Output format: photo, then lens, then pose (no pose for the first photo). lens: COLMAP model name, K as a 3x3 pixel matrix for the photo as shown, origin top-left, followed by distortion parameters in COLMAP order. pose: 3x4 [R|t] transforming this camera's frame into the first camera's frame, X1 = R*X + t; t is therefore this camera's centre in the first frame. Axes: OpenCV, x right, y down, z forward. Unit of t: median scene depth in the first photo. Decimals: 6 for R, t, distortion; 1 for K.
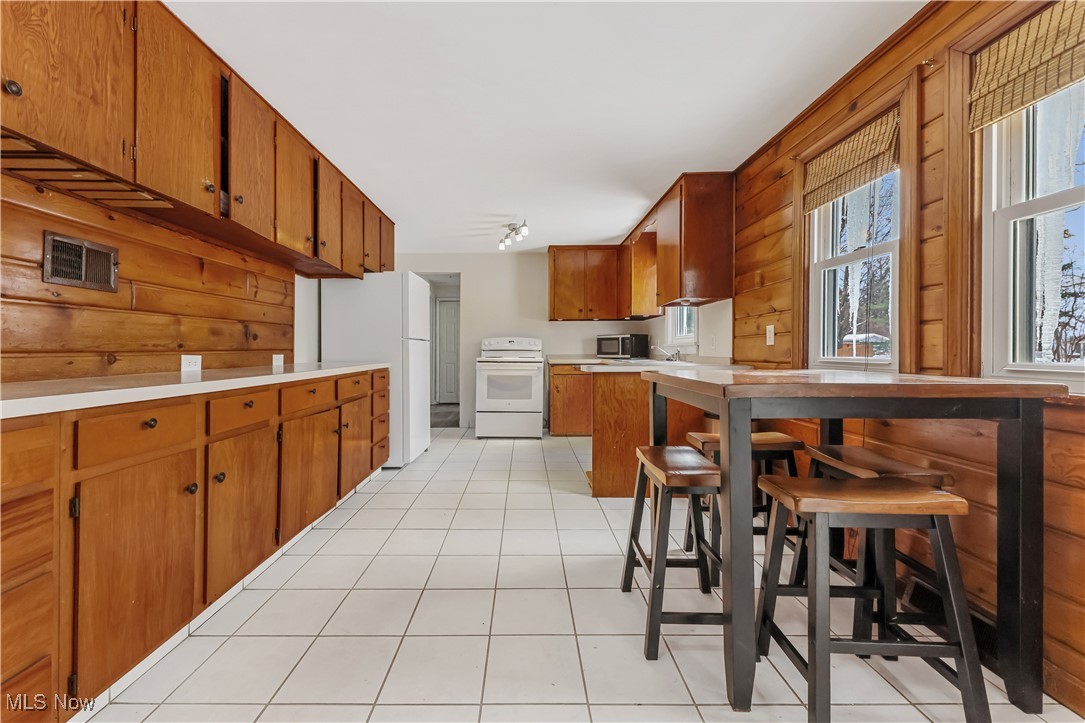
lens RADIAL K [[434.8, 0, 539.9], [0, 434.8, 348.9], [0, 0, 1]] dist [-0.000193, -0.000031]
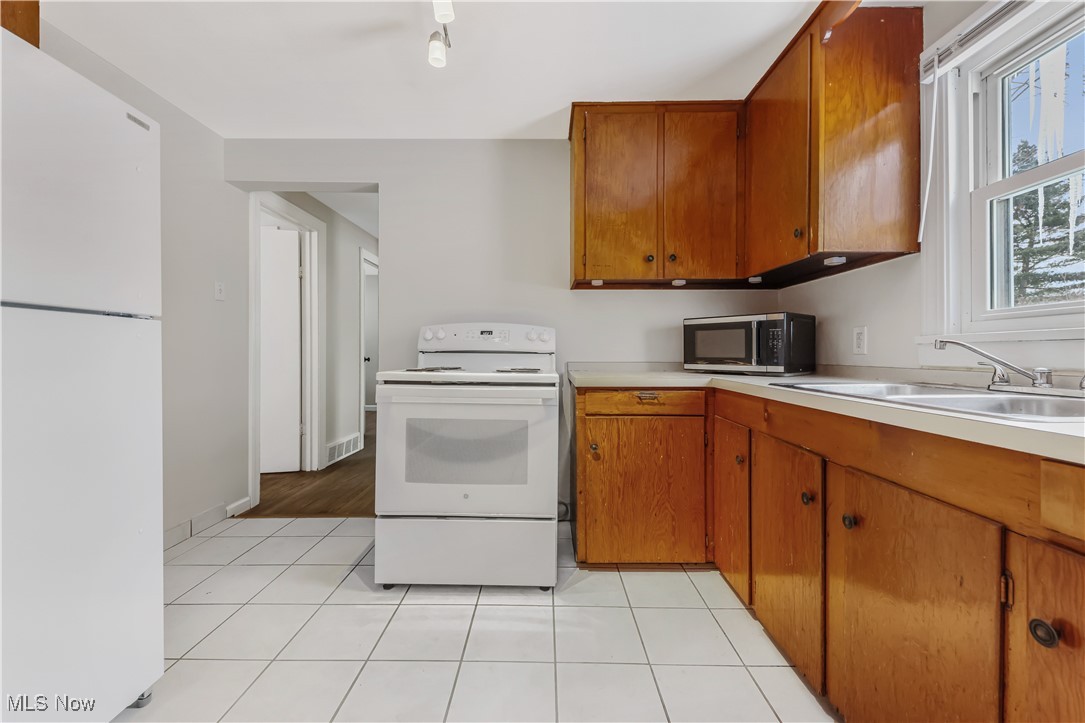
lens RADIAL K [[434.8, 0, 539.9], [0, 434.8, 348.9], [0, 0, 1]] dist [-0.000193, -0.000031]
pose [[0.998730, 0.001090, -0.050376, 0.010154], [-0.001666, 0.999934, -0.011394, 0.004506], [0.050360, 0.011464, 0.998665, 0.594122]]
